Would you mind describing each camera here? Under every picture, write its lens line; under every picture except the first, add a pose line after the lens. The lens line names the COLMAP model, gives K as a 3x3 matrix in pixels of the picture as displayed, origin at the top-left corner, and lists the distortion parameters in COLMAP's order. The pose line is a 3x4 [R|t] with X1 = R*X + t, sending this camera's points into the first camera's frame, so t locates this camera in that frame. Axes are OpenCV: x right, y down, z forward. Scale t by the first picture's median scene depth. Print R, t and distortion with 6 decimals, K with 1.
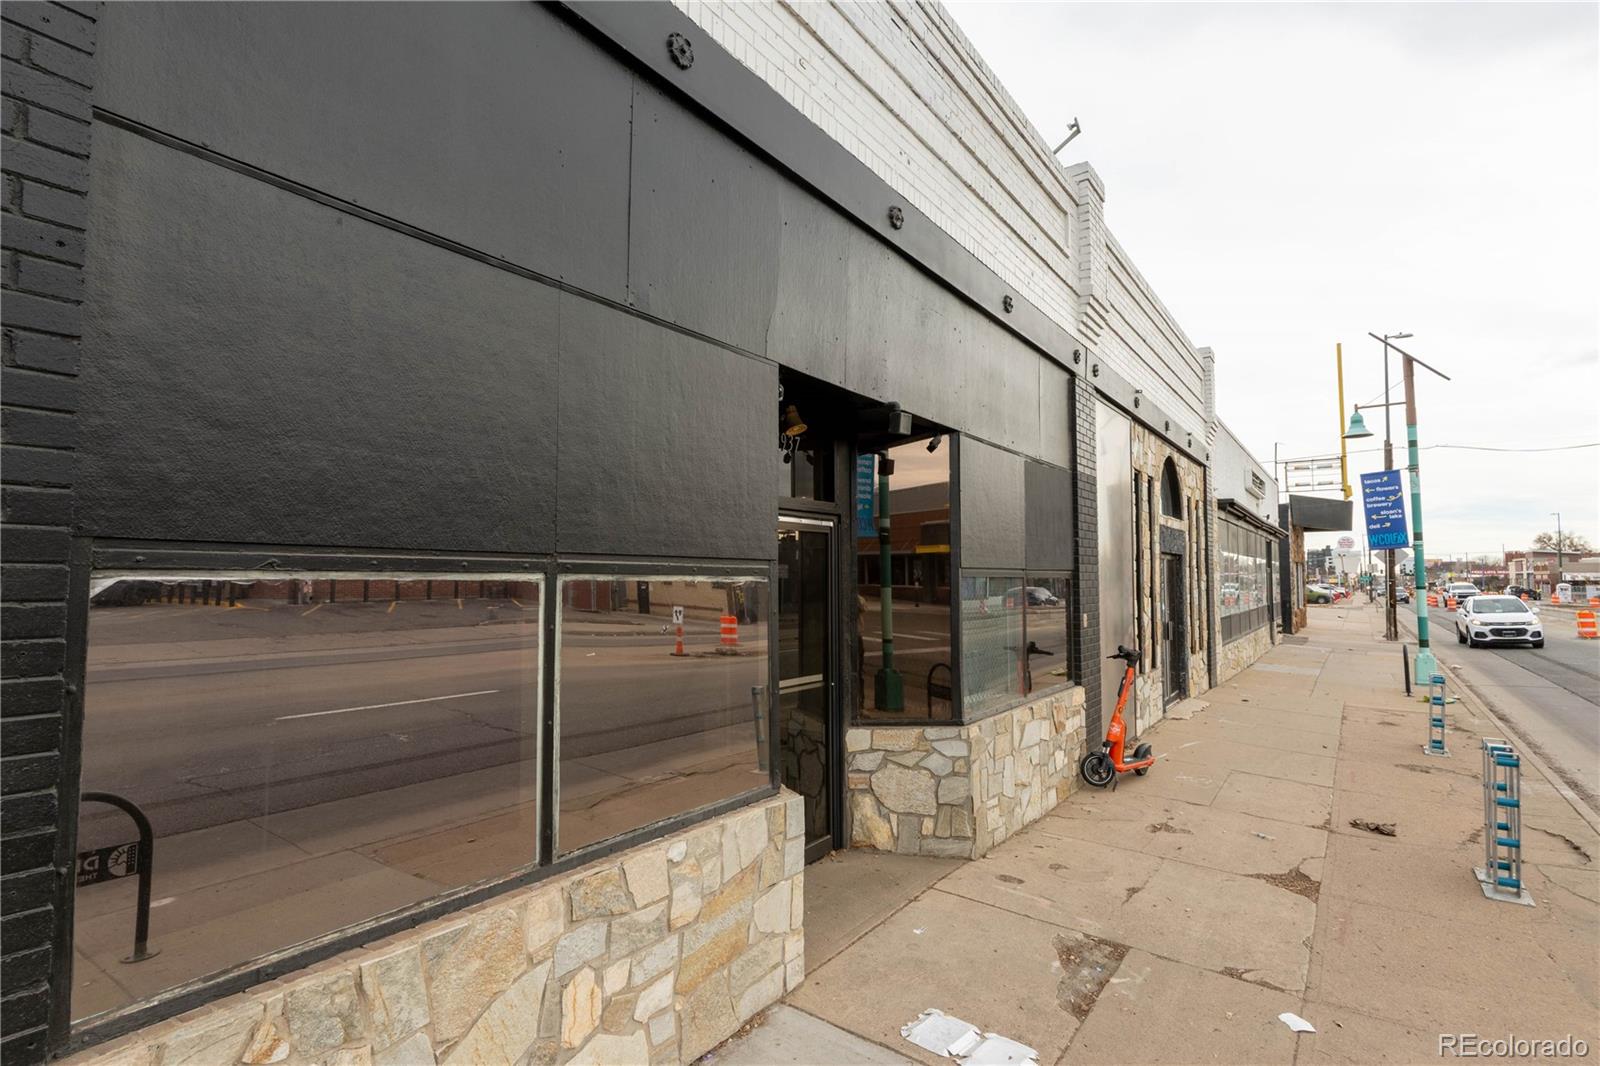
lens RADIAL K [[793.5, 0, 800.1], [0, 793.5, 537.2], [0, 0, 1]] dist [-0.000716, -0.000257]
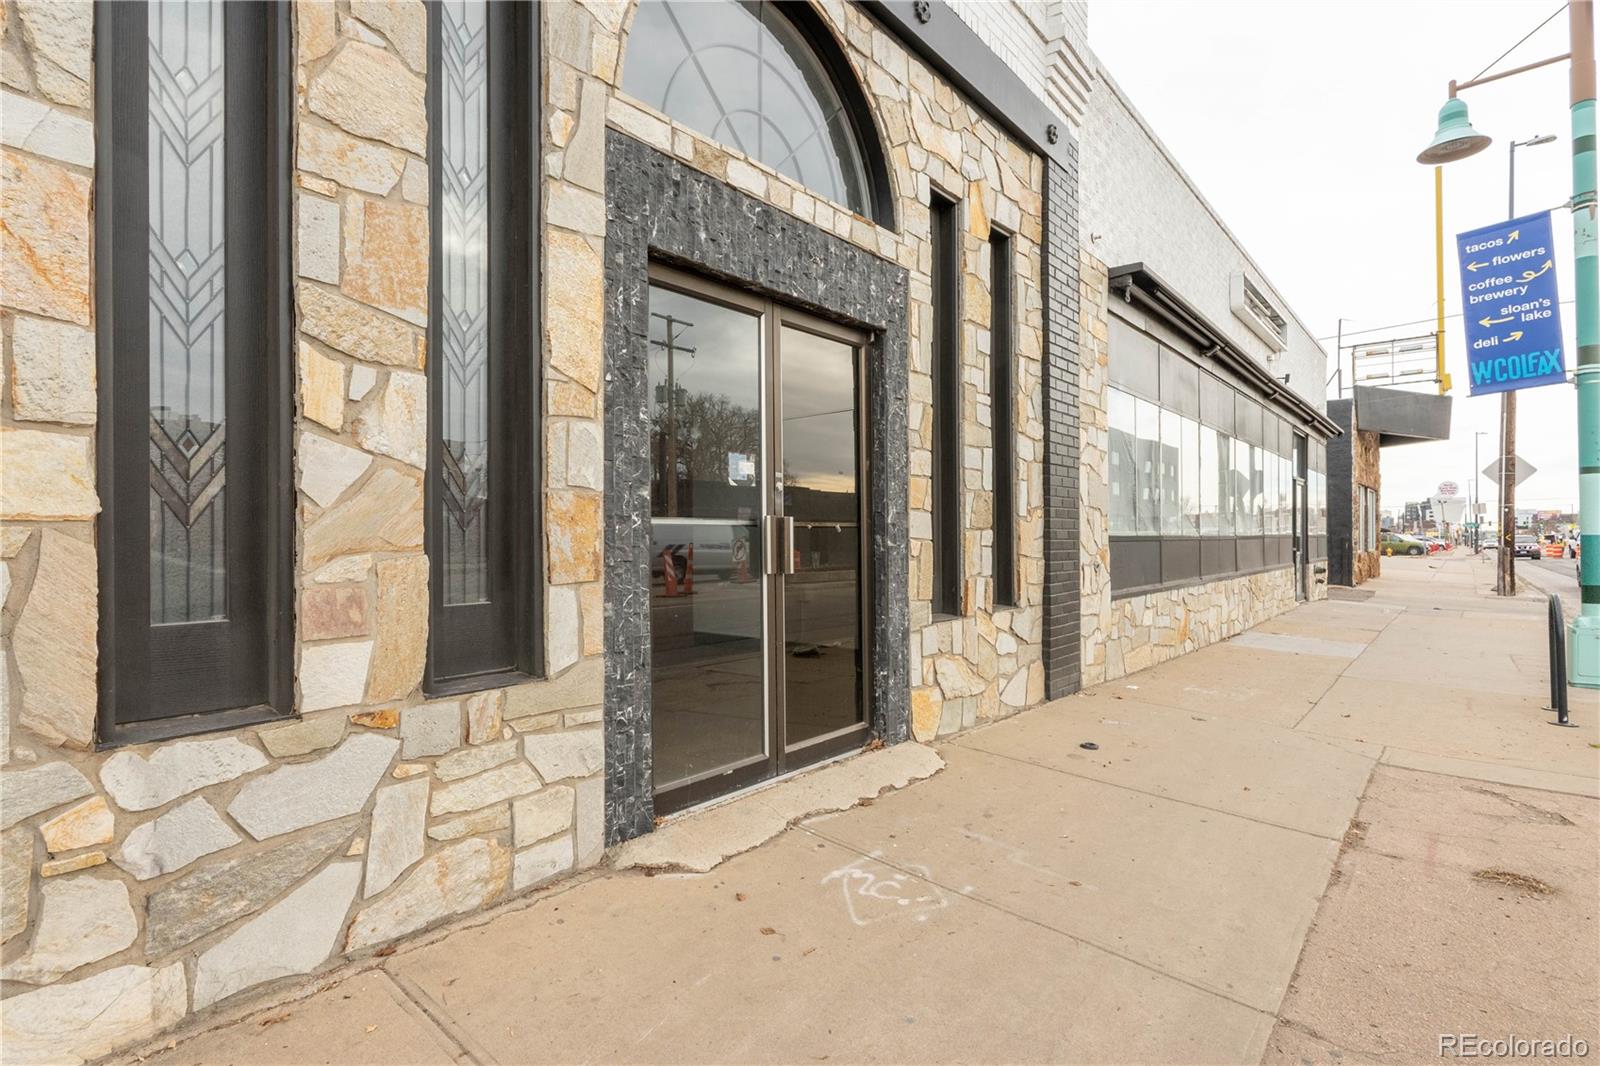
lens RADIAL K [[793.5, 0, 800.1], [0, 793.5, 537.2], [0, 0, 1]] dist [-0.000716, -0.000257]
pose [[0.996499, -0.004057, -0.083504, 0.251160], [0.008468, 0.998583, 0.052534, 0.049393], [0.083173, -0.053058, 0.995122, 0.345242]]
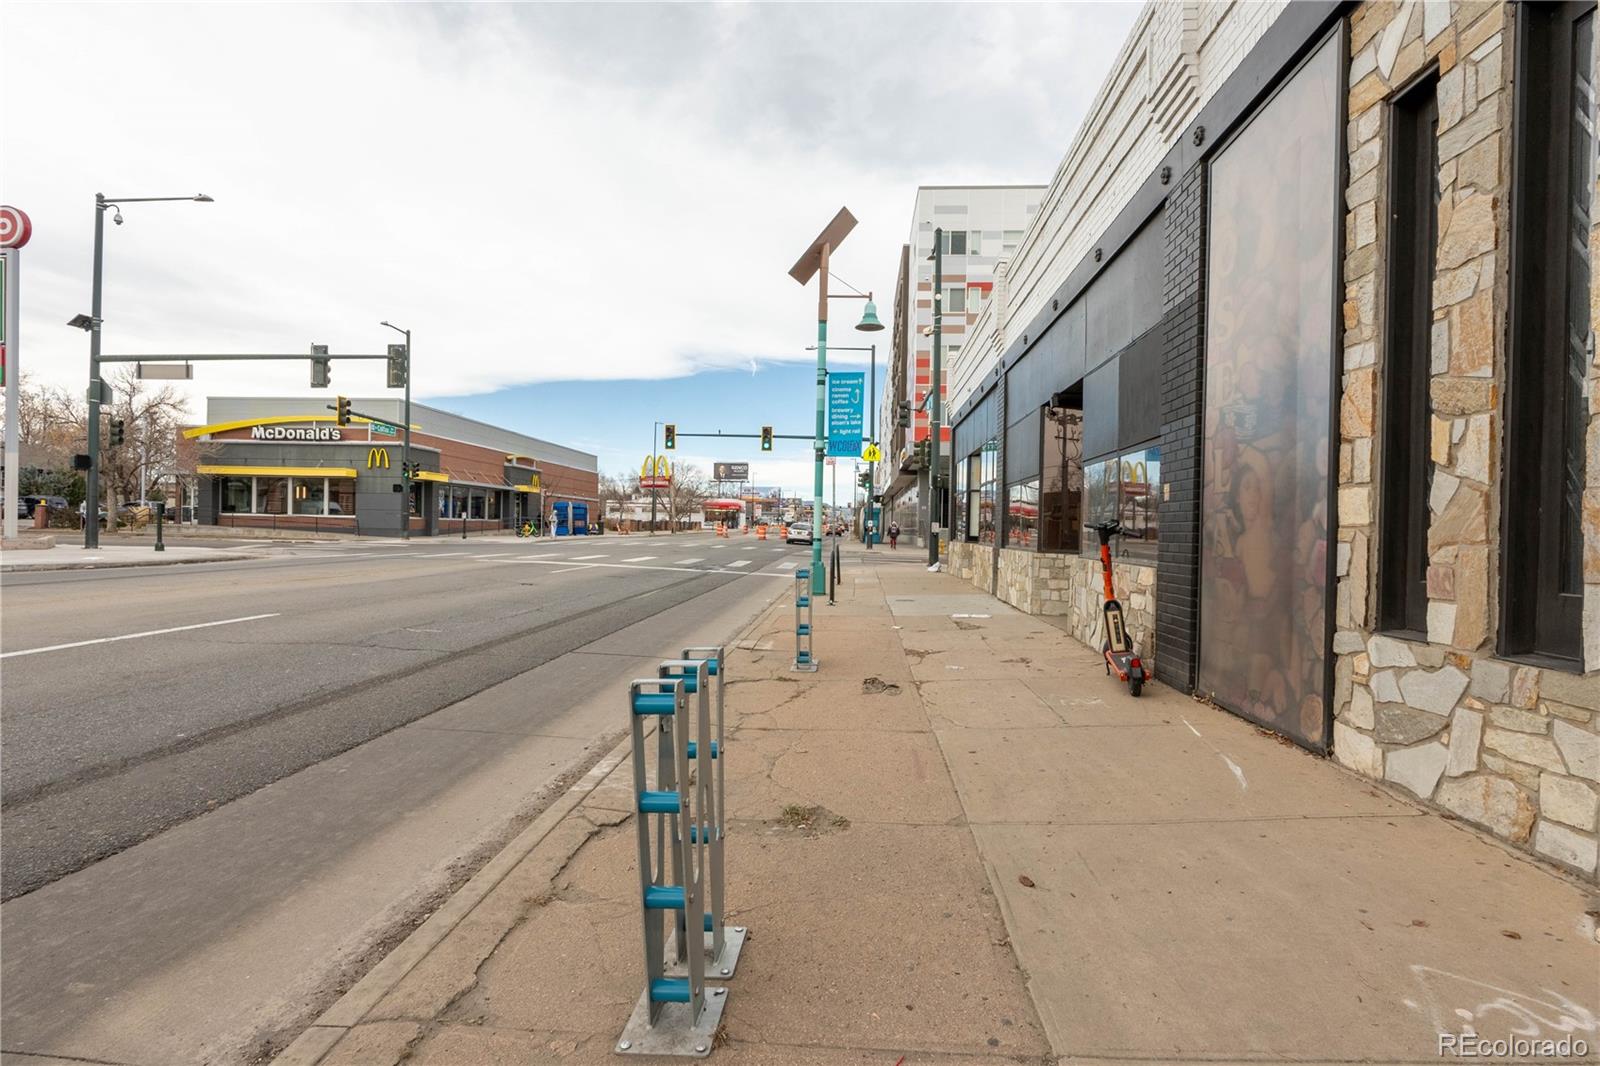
lens RADIAL K [[793.5, 0, 800.1], [0, 793.5, 537.2], [0, 0, 1]] dist [-0.000716, -0.000257]
pose [[-0.857221, -0.010029, -0.514851, 0.367429], [0.009228, 0.999351, -0.034832, 0.058568], [0.514866, -0.034610, -0.856572, 0.500992]]
